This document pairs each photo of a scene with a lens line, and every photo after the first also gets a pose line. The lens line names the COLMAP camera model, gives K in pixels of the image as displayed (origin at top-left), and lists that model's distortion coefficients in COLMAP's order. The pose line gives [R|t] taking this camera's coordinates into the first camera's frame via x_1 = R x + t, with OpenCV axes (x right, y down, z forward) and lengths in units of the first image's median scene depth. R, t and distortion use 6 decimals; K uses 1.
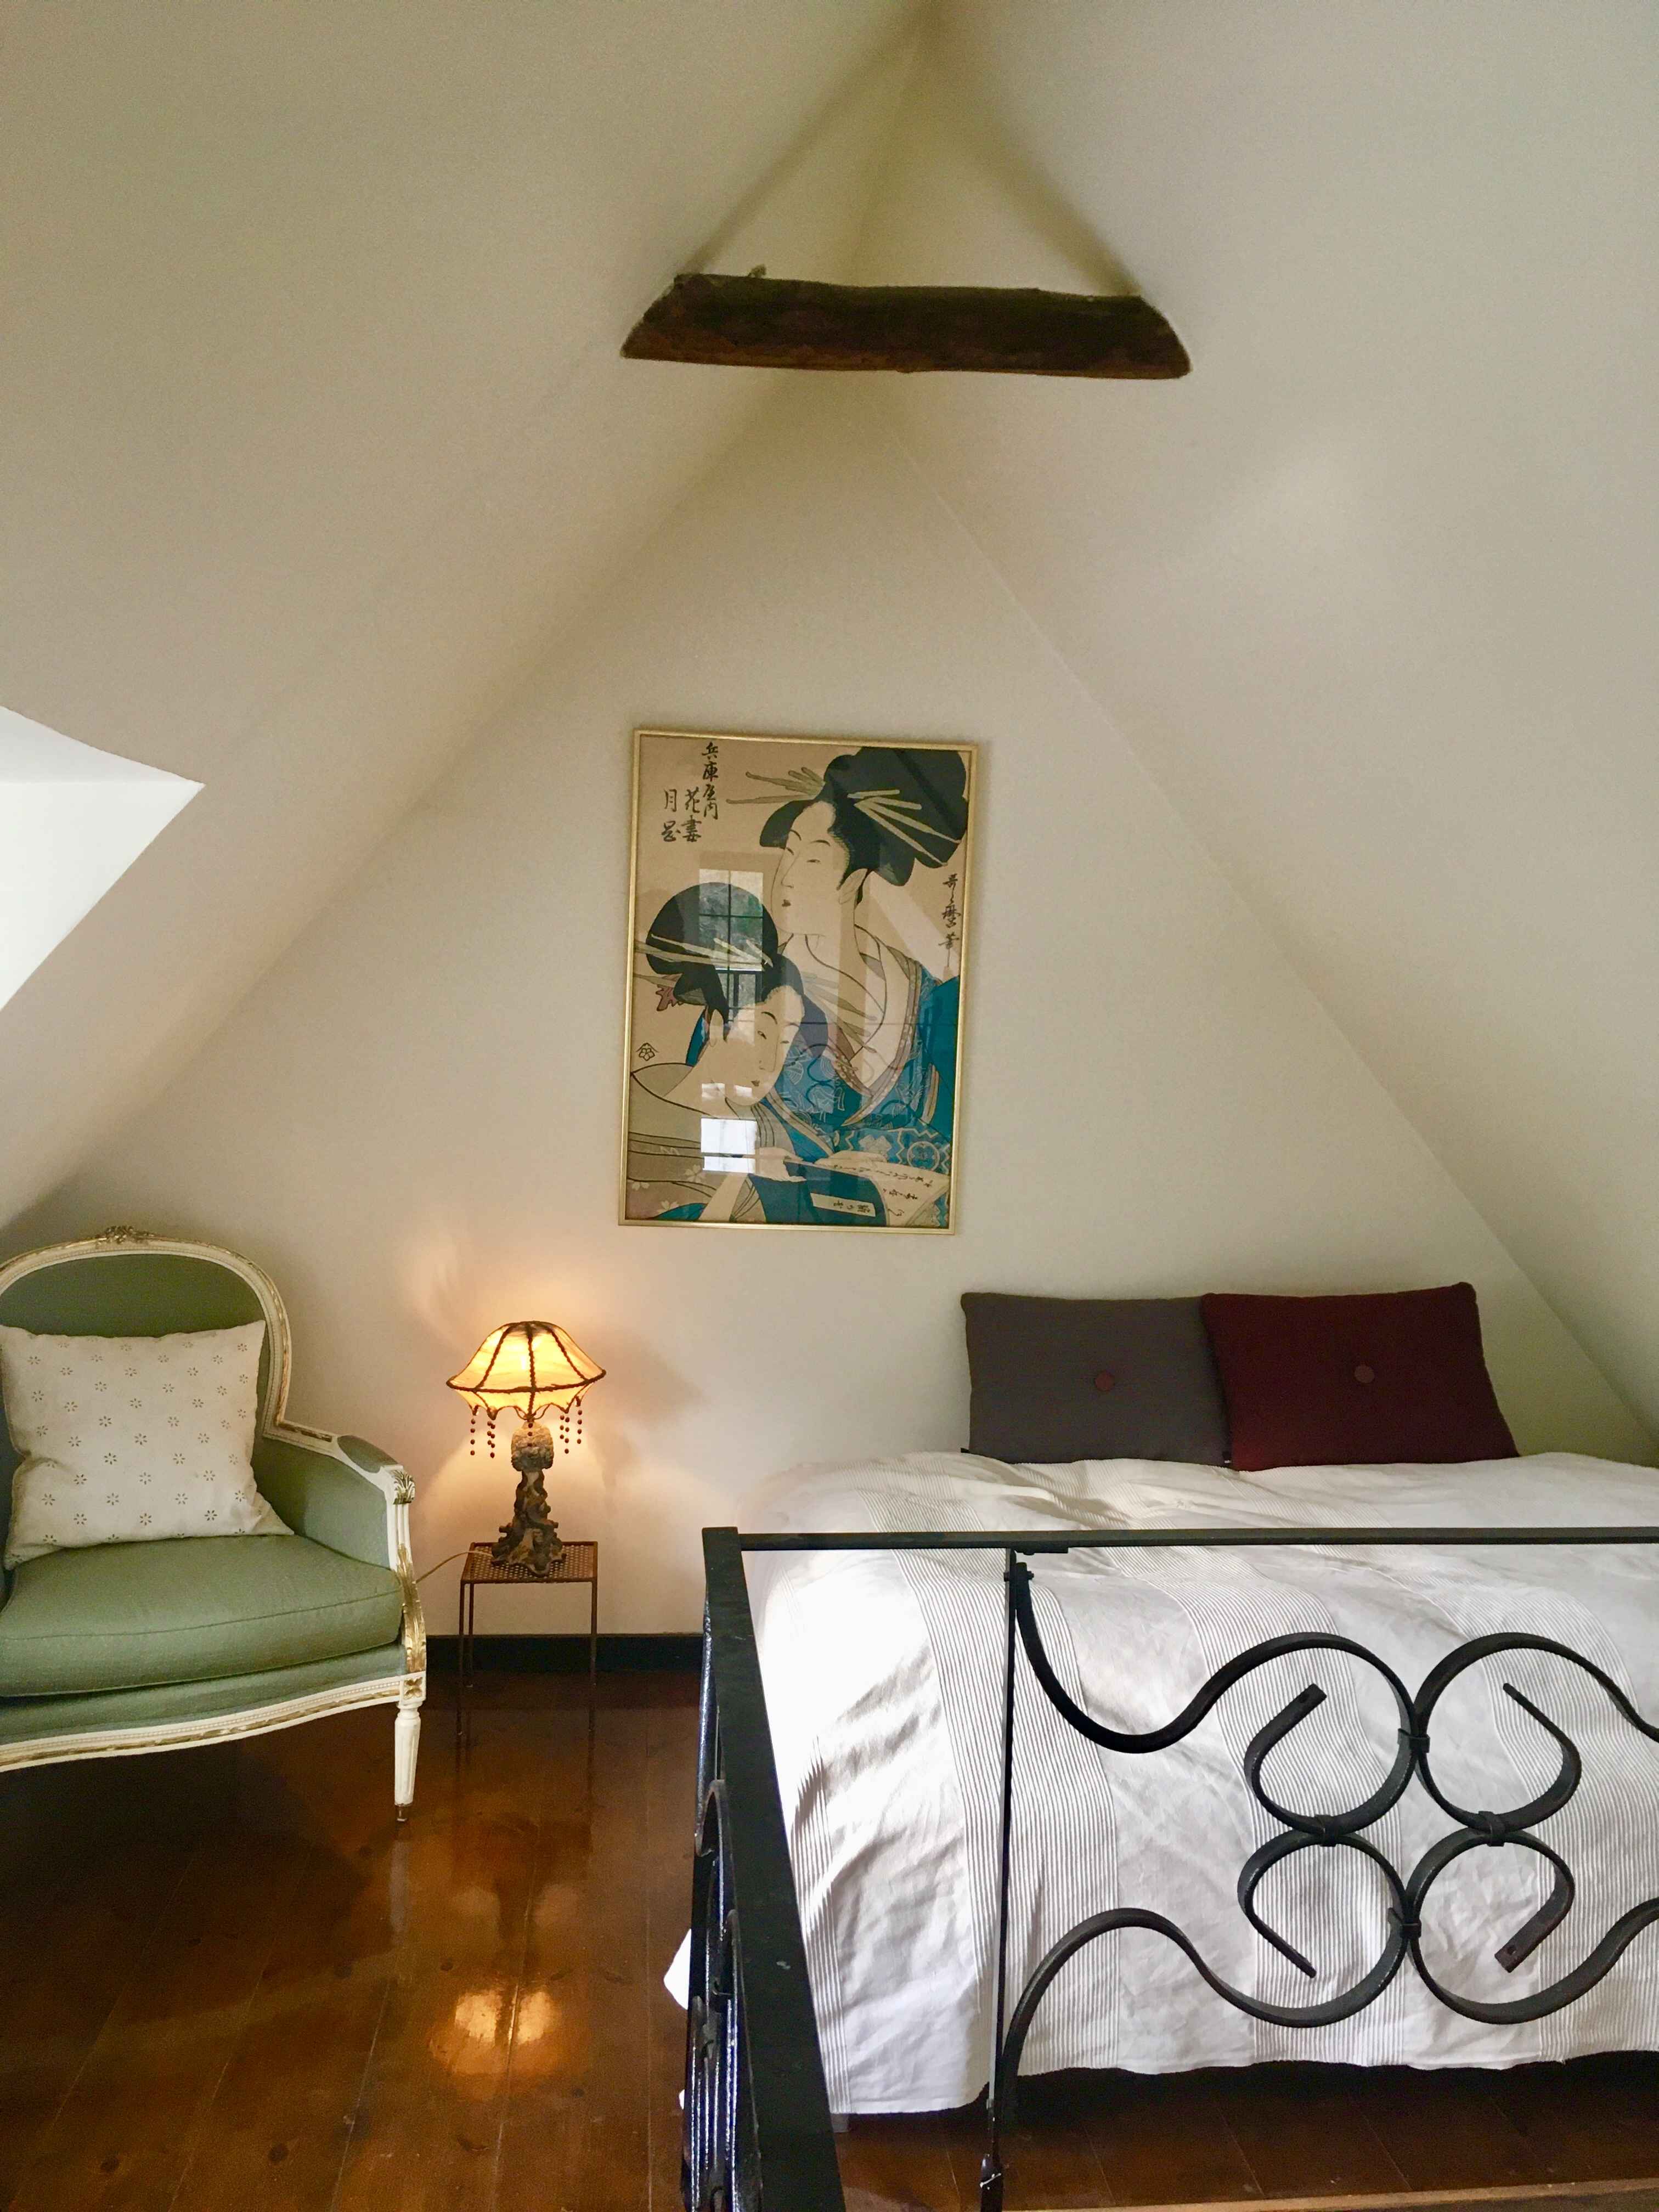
lens RADIAL K [[1861.6, 0, 828.5], [0, 1861.6, 1100.2], [0, 0, 1]] dist [0.011622, -0.011291]
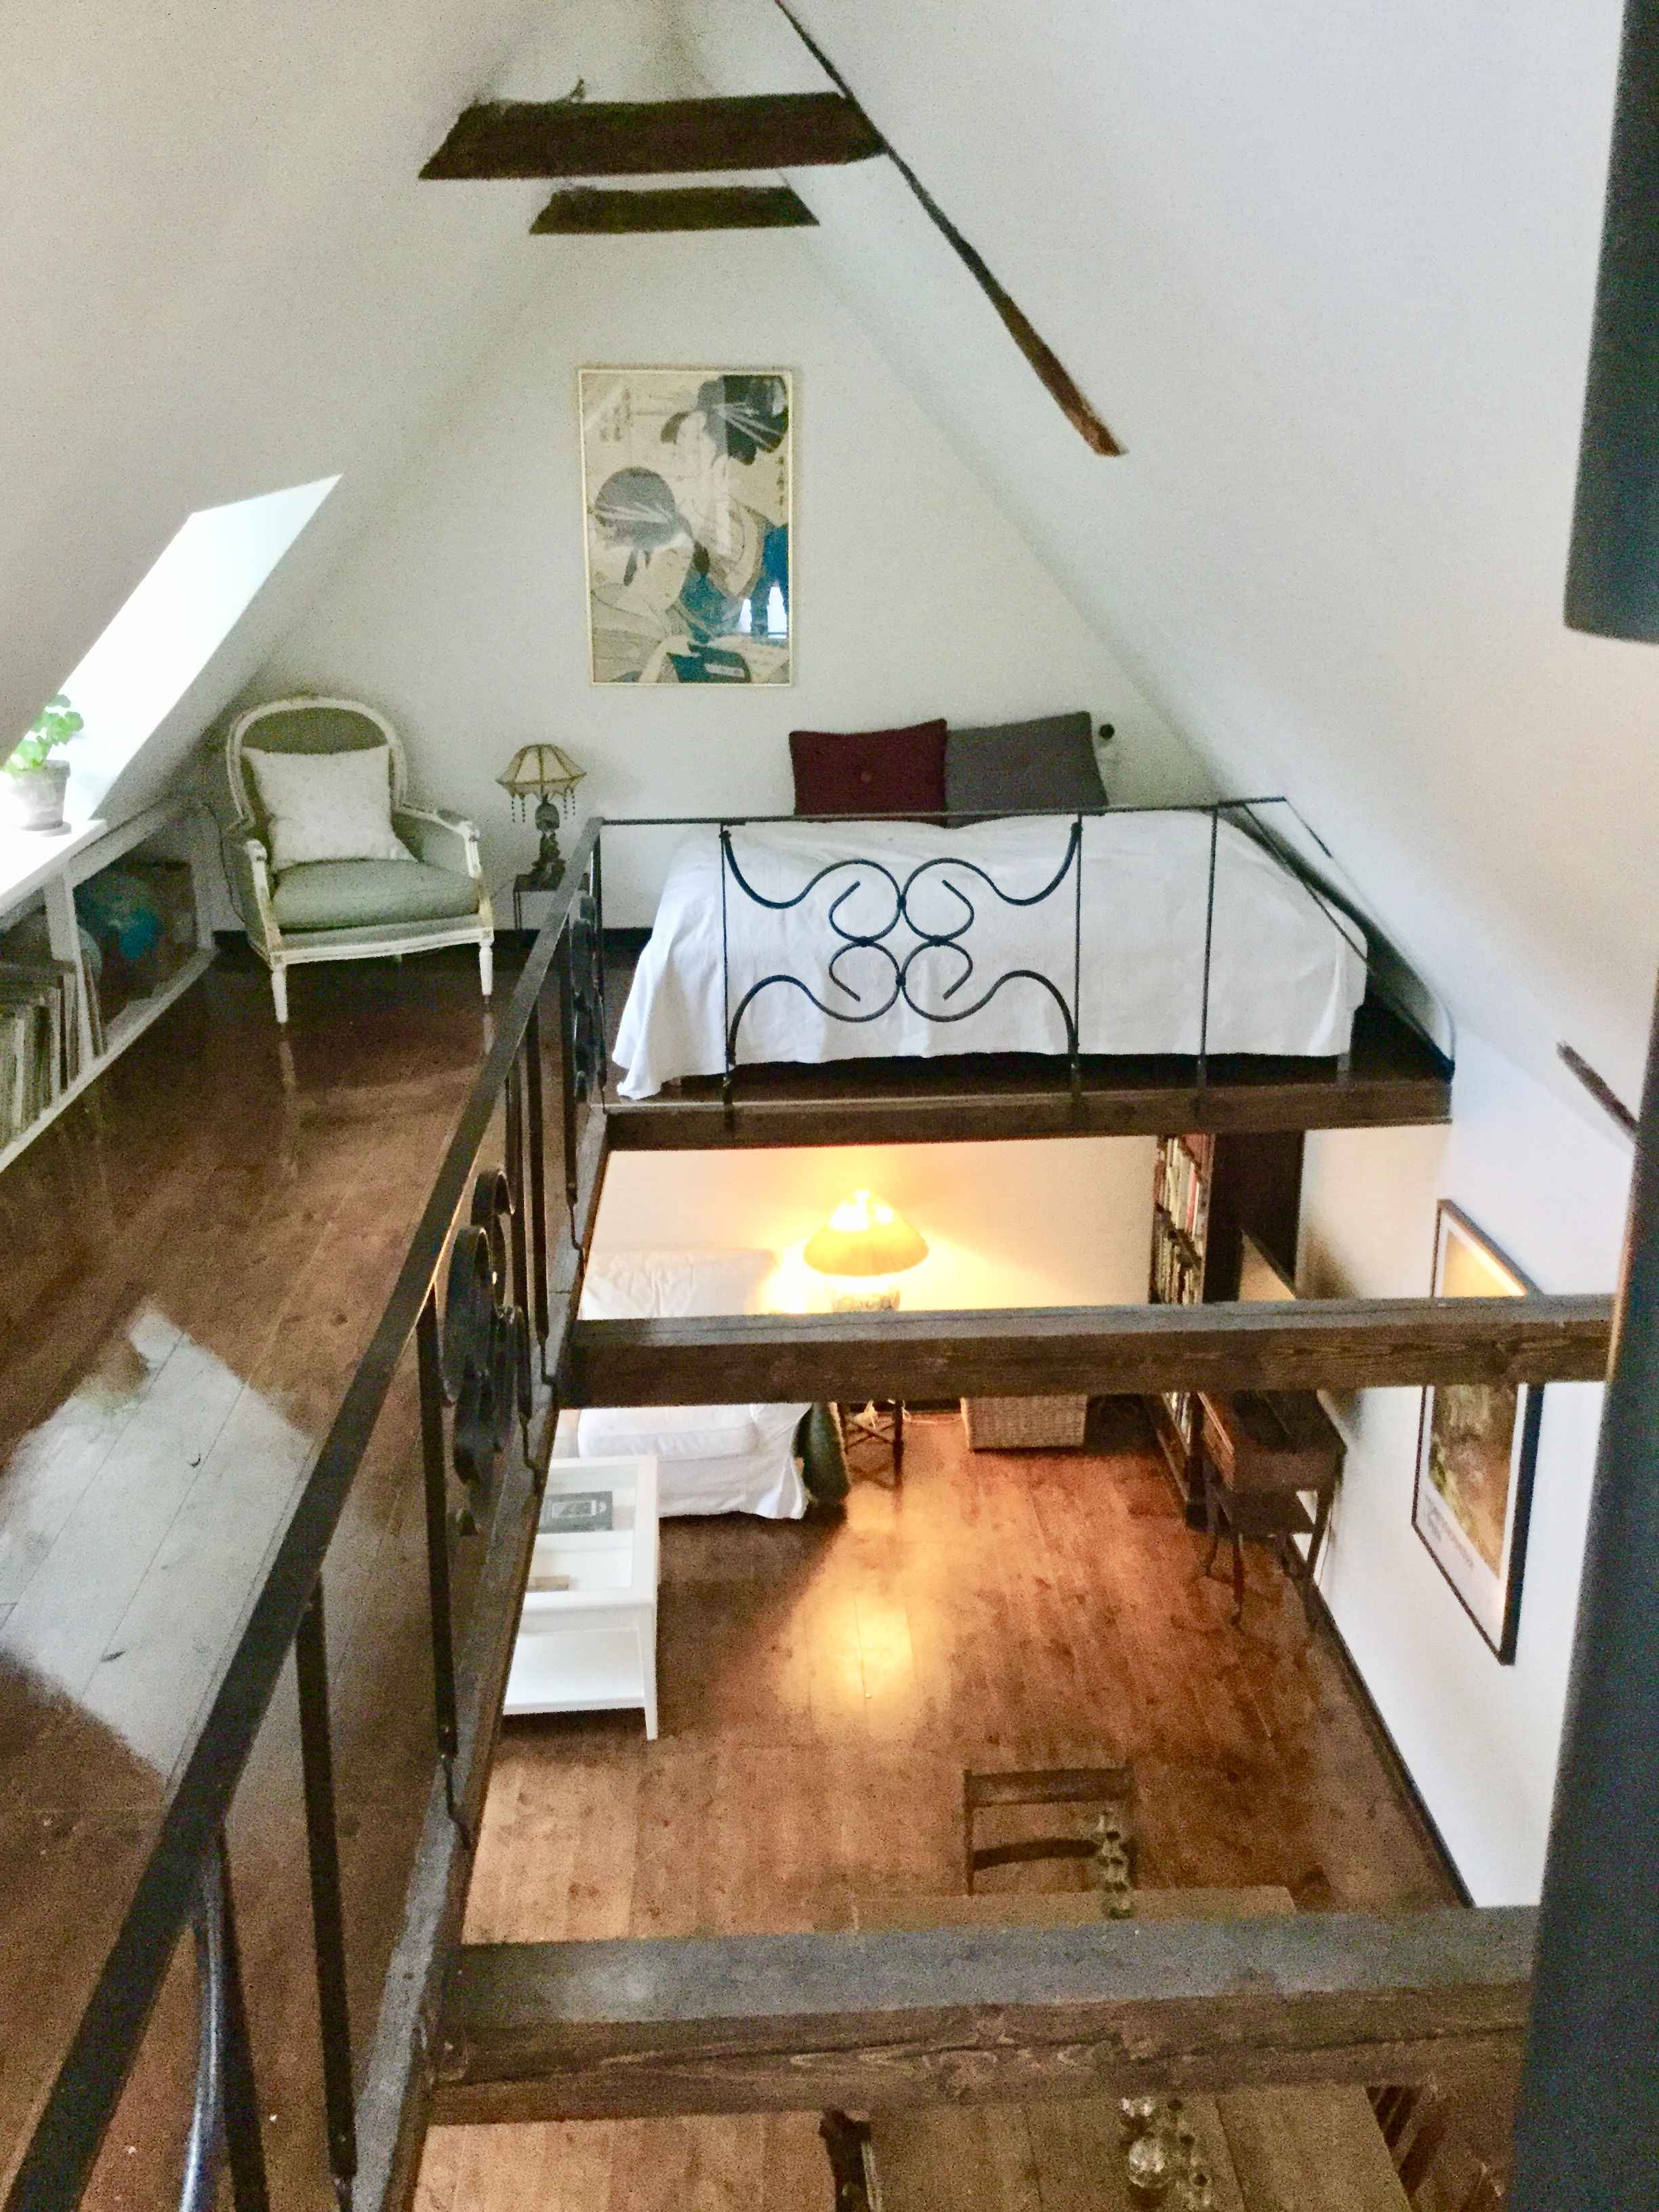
lens RADIAL K [[2015.0, 0, 836.9], [0, 2015.0, 1103.4], [0, 0, 1]] dist [0.119105, 0.000000]
pose [[0.998435, -0.013415, -0.054296, 0.213939], [0.027763, 0.961632, 0.272935, -0.066548], [0.048551, -0.274016, 0.960499, -0.891192]]
